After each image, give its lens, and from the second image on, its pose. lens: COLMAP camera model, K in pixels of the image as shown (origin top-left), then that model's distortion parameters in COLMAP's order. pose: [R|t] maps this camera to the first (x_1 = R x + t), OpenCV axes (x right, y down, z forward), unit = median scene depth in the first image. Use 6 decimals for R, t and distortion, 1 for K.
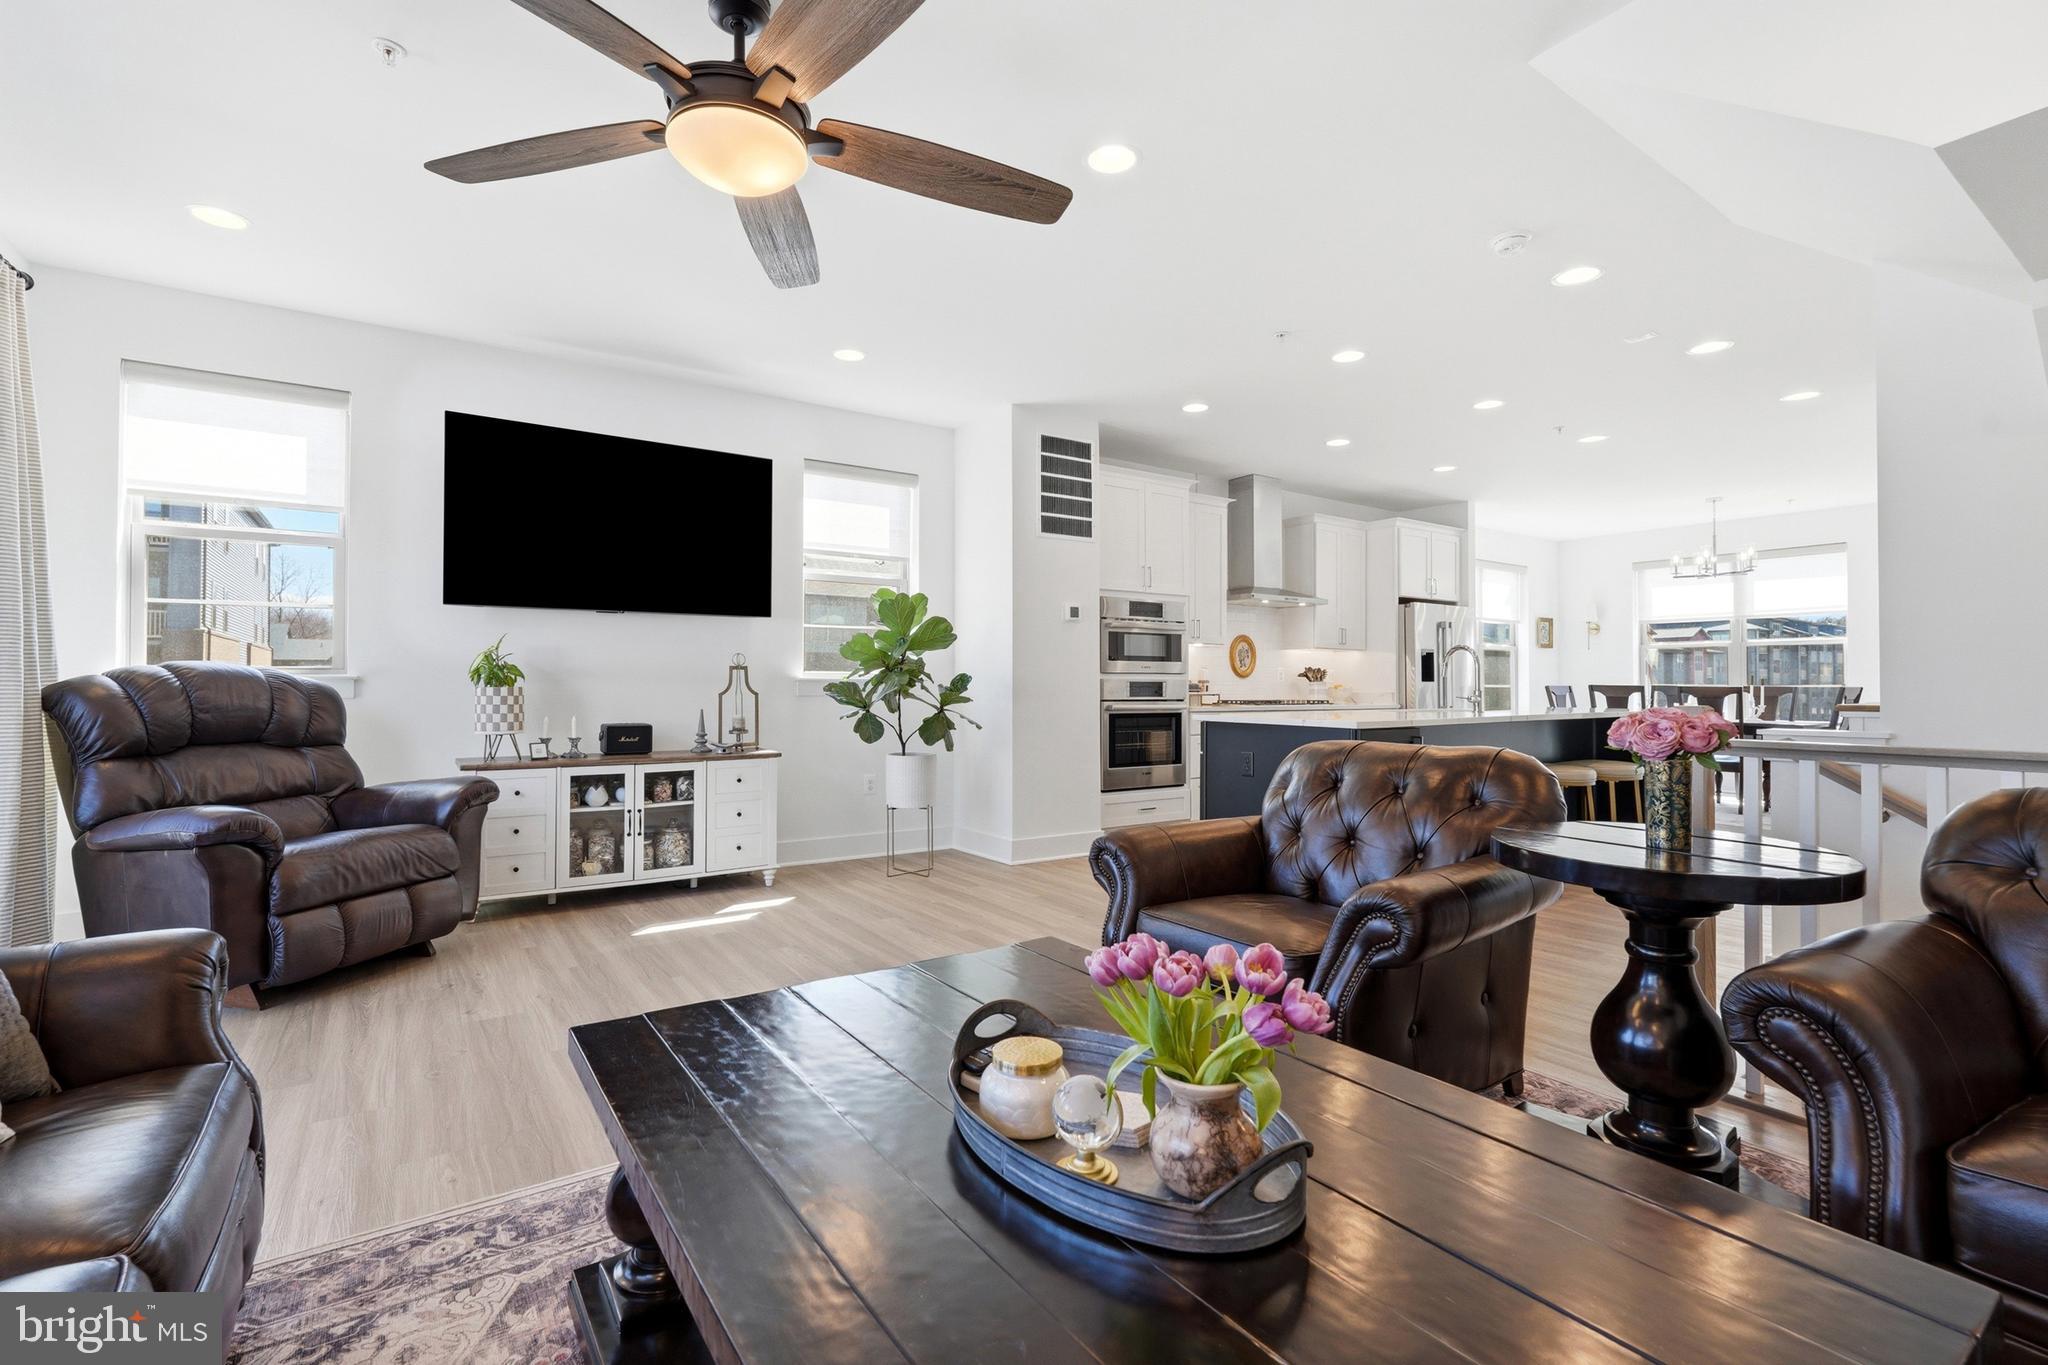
lens RADIAL K [[909.7, 0, 1019.7], [0, 909.7, 691.9], [0, 0, 1]] dist [-0.001585, 0.000533]
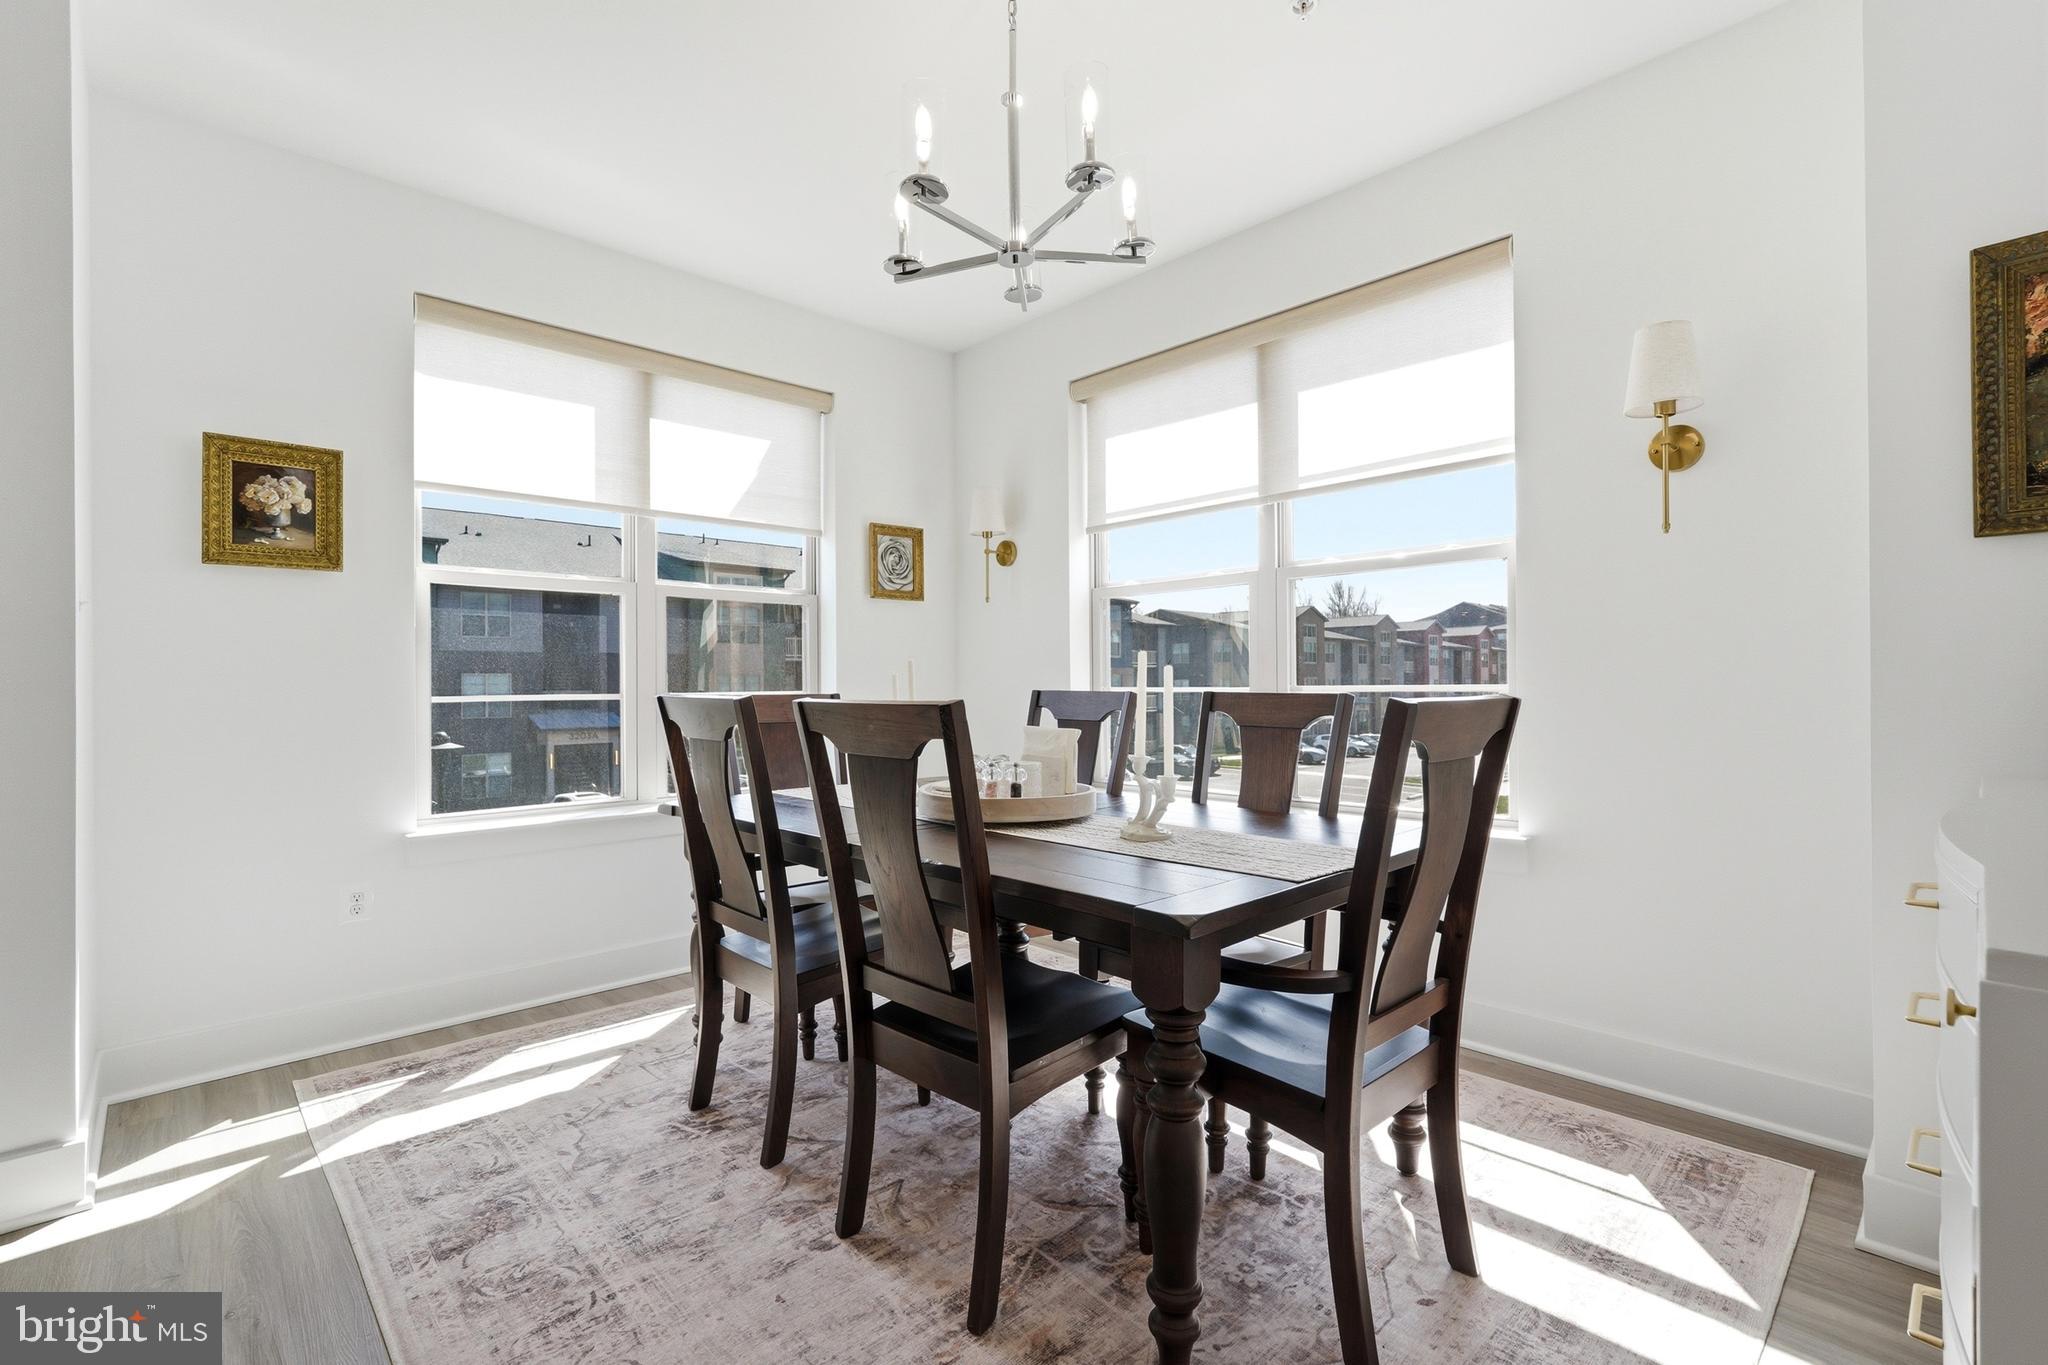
lens RADIAL K [[909.7, 0, 1019.7], [0, 909.7, 691.9], [0, 0, 1]] dist [-0.001585, 0.000533]
pose [[0.988195, -0.010131, 0.152868, 0.752080], [0.010213, 0.999948, 0.000252, -0.007623], [-0.152863, 0.001312, 0.988247, 0.770485]]
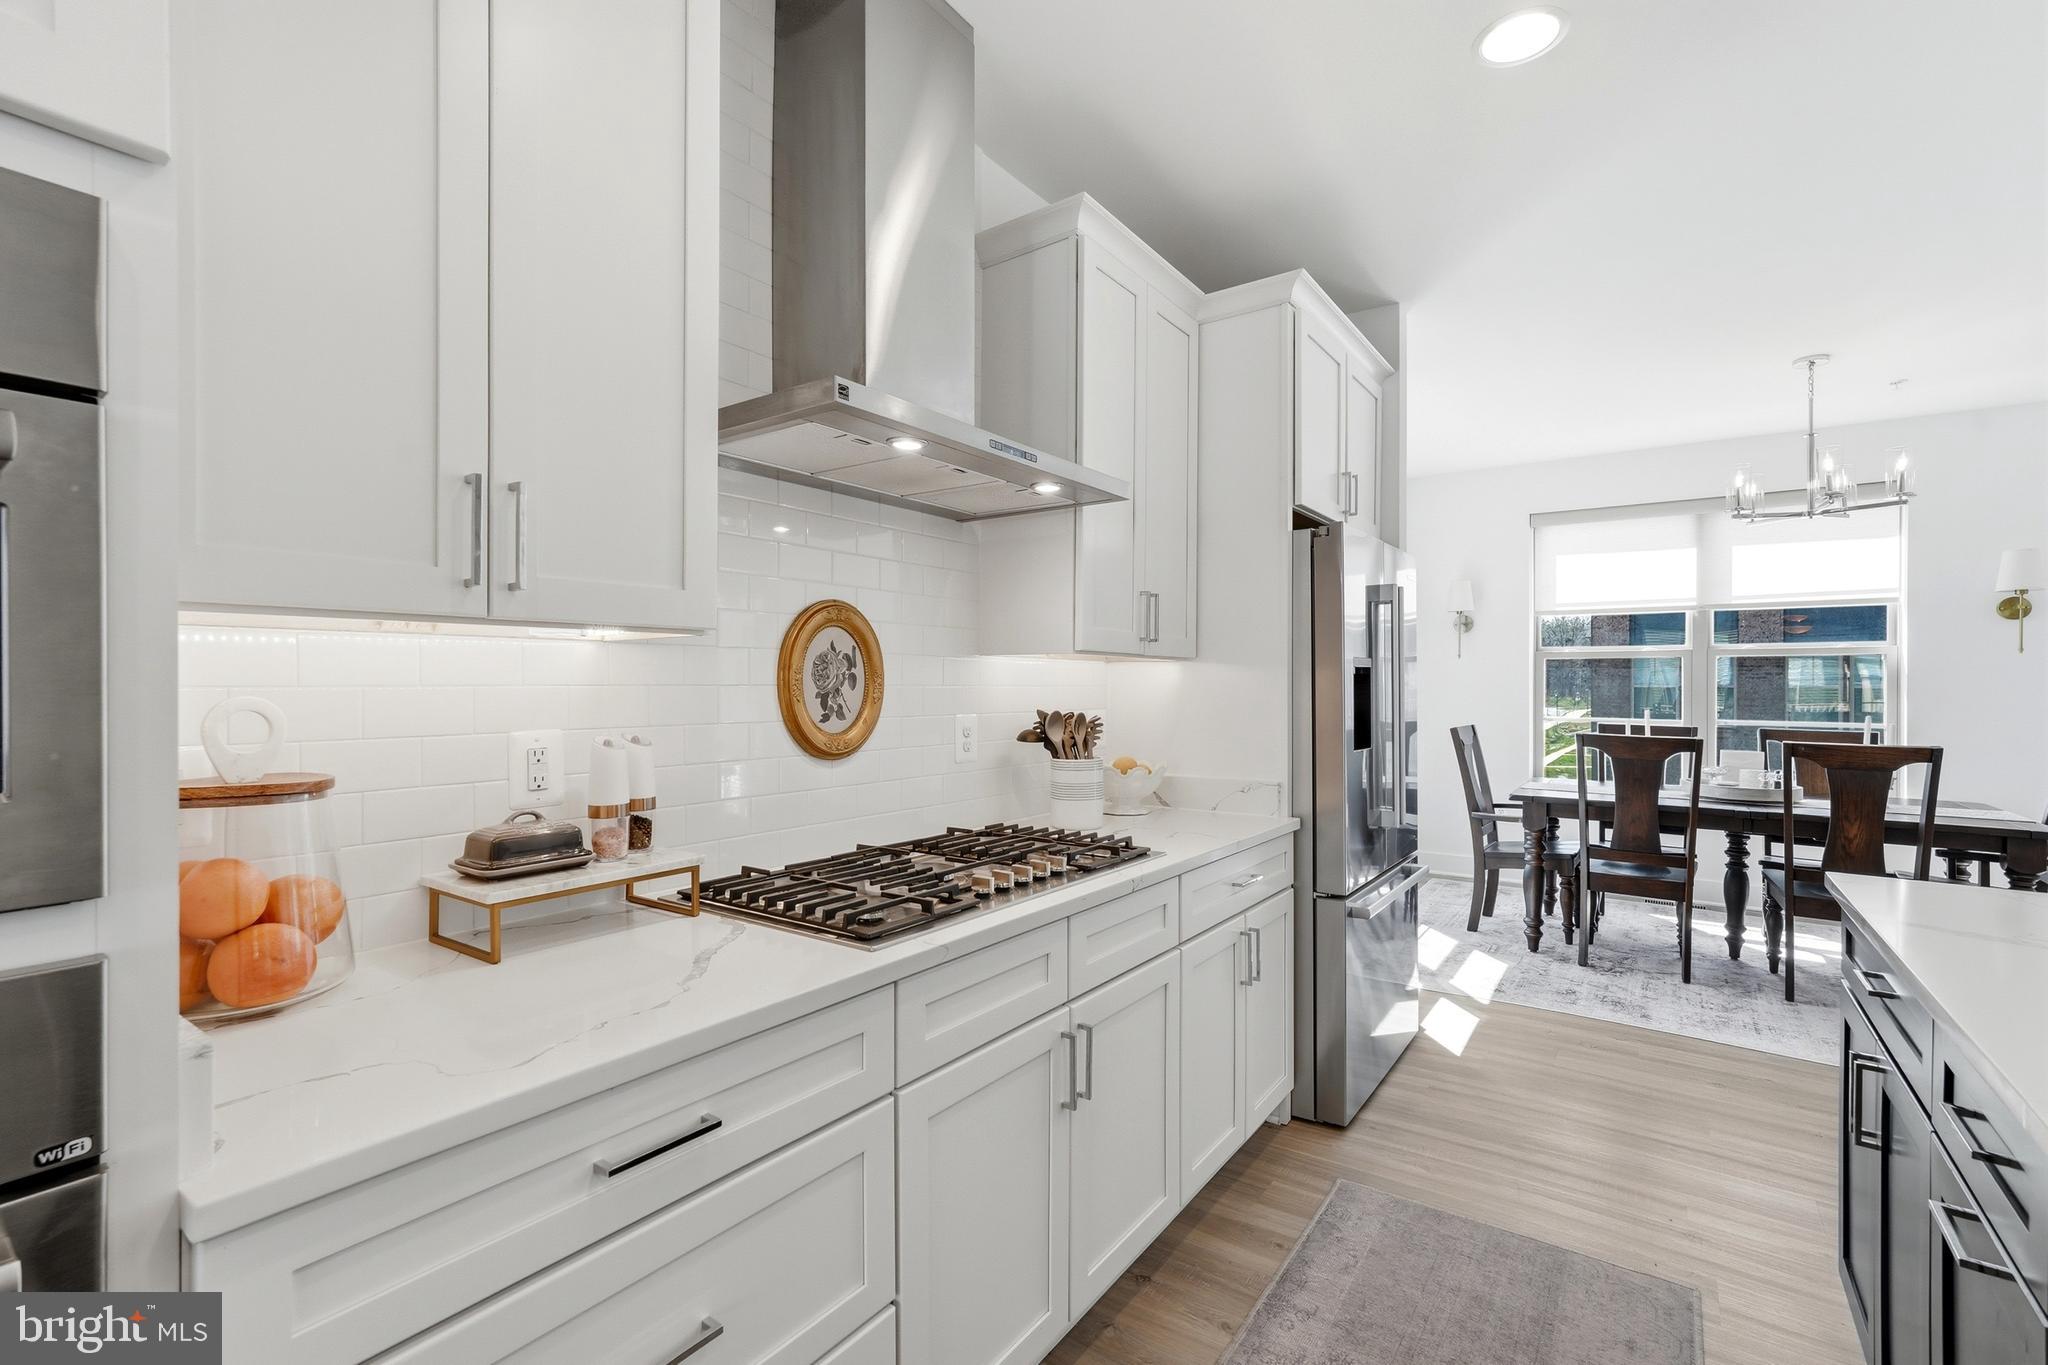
lens RADIAL K [[909.7, 0, 1019.7], [0, 909.7, 691.9], [0, 0, 1]] dist [-0.001585, 0.000533]
pose [[0.941264, -0.004079, 0.337646, 0.197009], [0.004036, 0.999992, 0.000831, -0.034030], [-0.337647, 0.000581, 0.941273, 0.693541]]
